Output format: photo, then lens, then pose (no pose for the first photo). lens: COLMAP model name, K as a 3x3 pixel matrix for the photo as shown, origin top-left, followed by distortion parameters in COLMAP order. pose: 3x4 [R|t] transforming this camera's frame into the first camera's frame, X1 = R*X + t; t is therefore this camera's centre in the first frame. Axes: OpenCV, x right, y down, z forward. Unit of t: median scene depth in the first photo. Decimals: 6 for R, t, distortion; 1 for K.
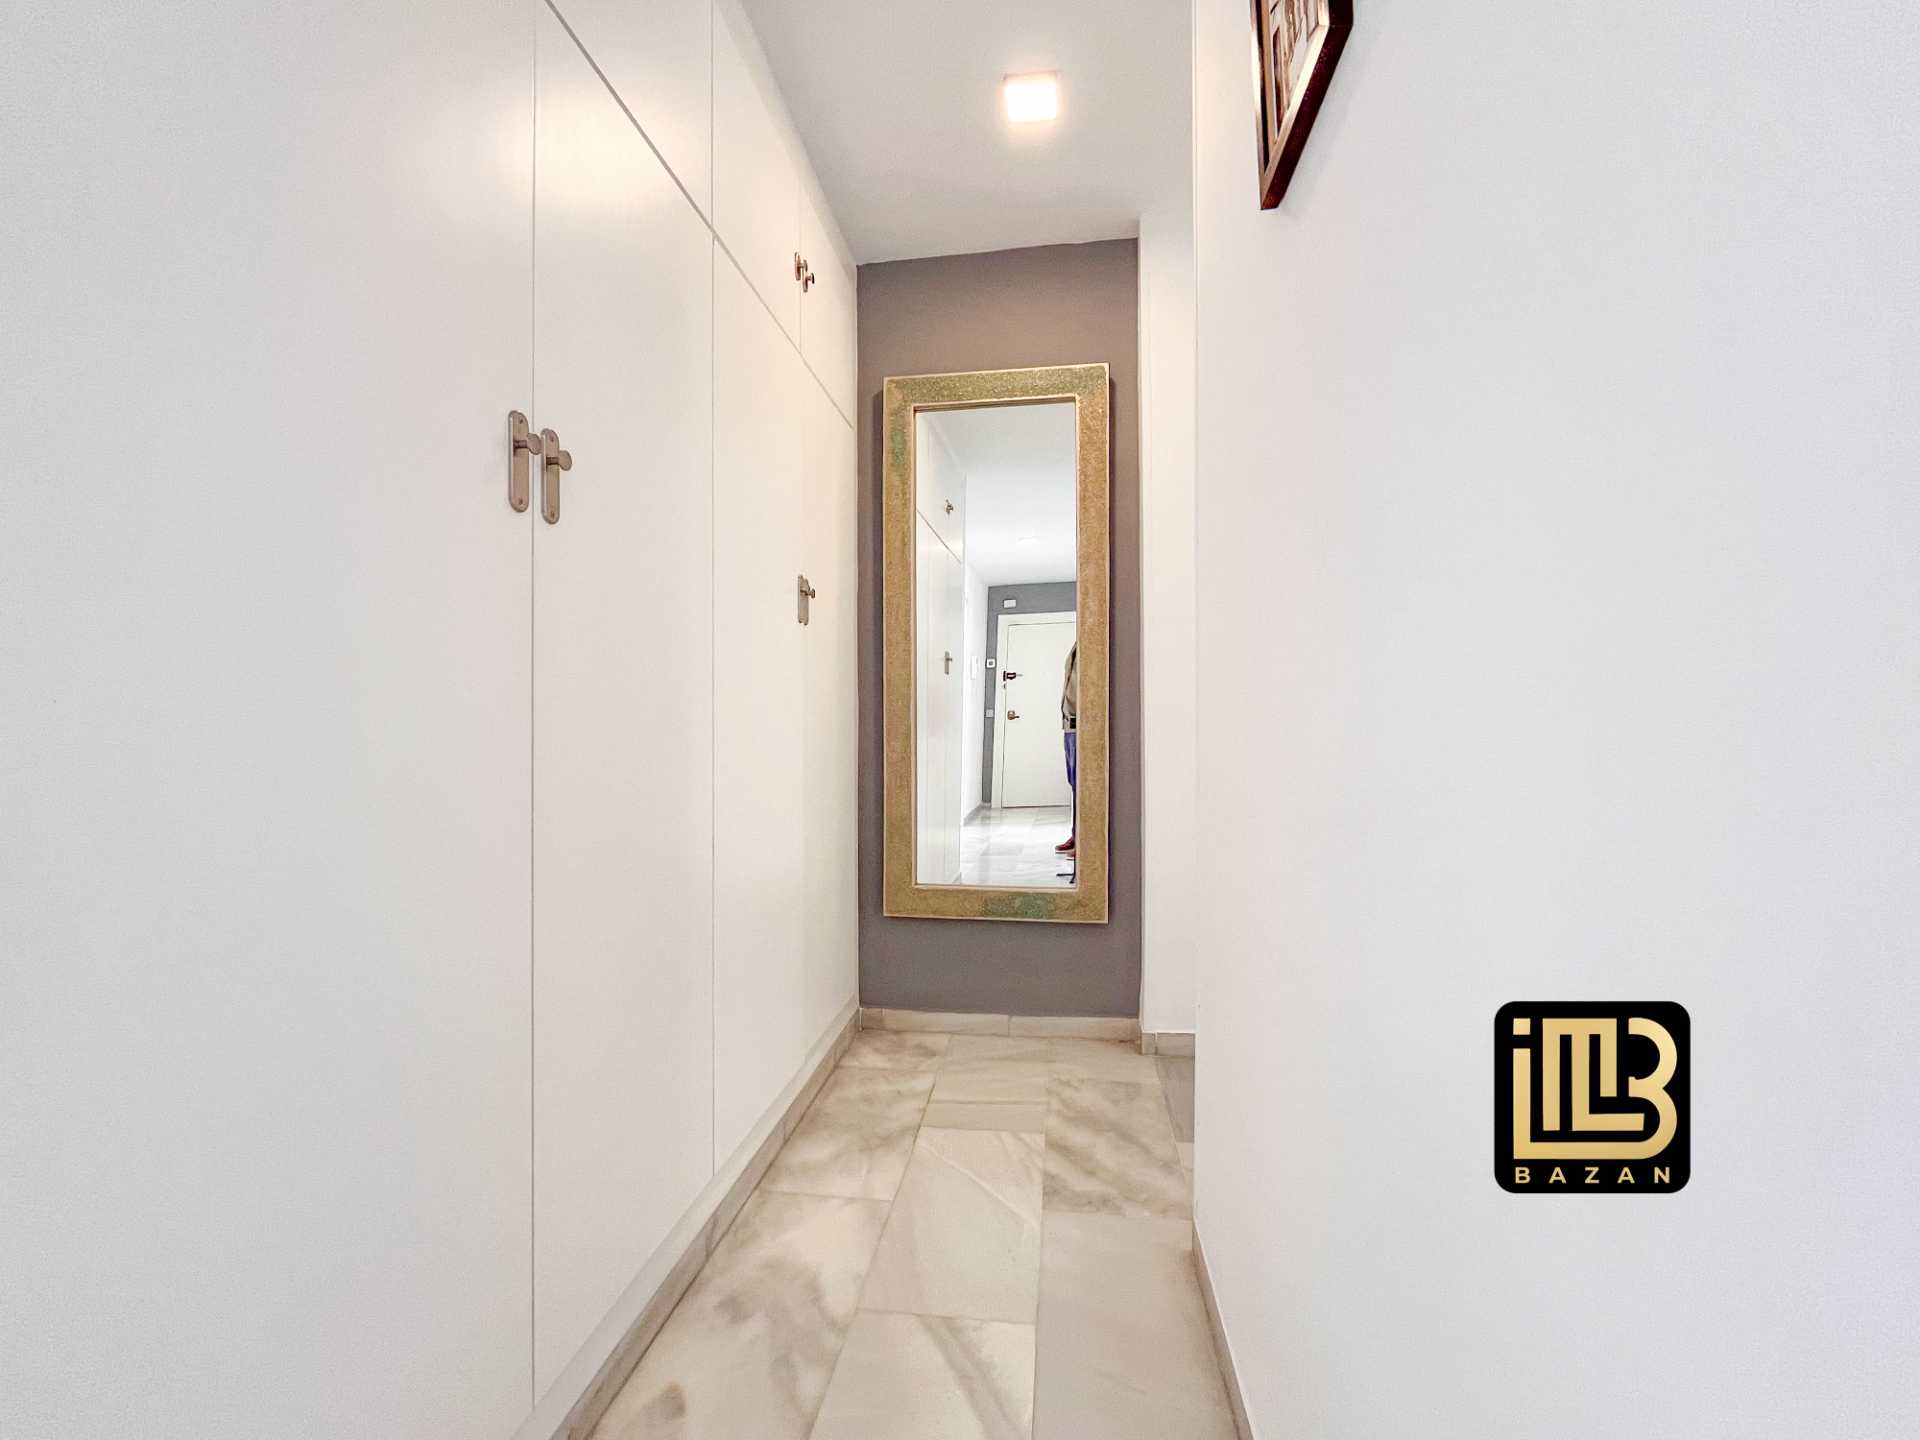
lens RADIAL K [[778.3, 0, 957.9], [0, 778.3, 723.4], [0, 0, 1]] dist [-0.003087, 0.000231]
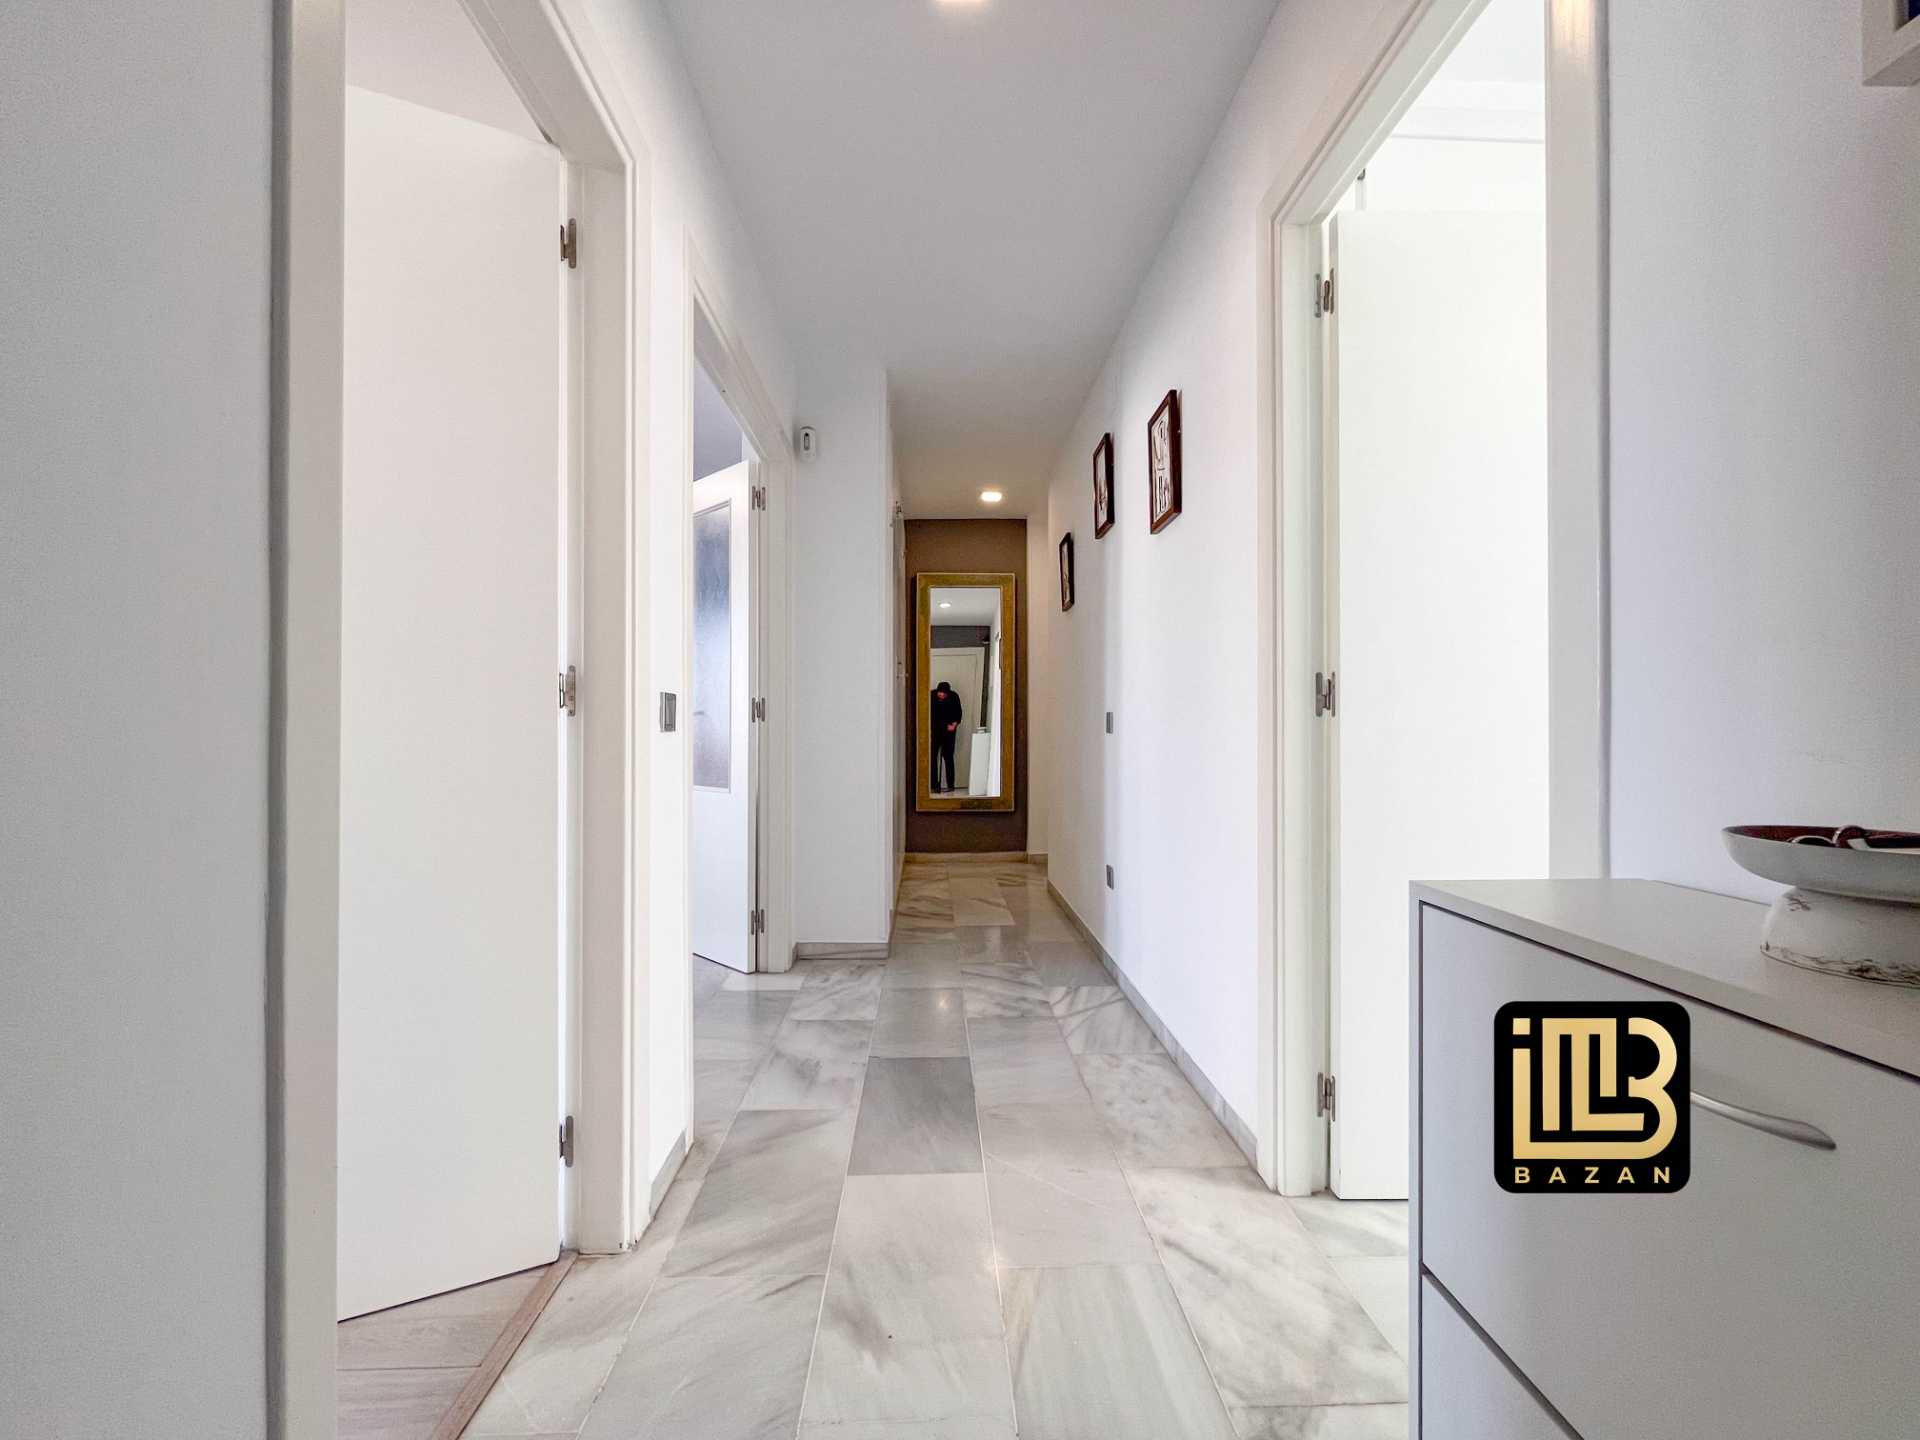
lens RADIAL K [[778.3, 0, 957.9], [0, 778.3, 723.4], [0, 0, 1]] dist [-0.003087, 0.000231]
pose [[0.987691, 0.008515, 0.156188, -0.335633], [-0.010751, 0.999851, 0.013476, -0.042858], [-0.156050, -0.014989, 0.987635, -1.263904]]
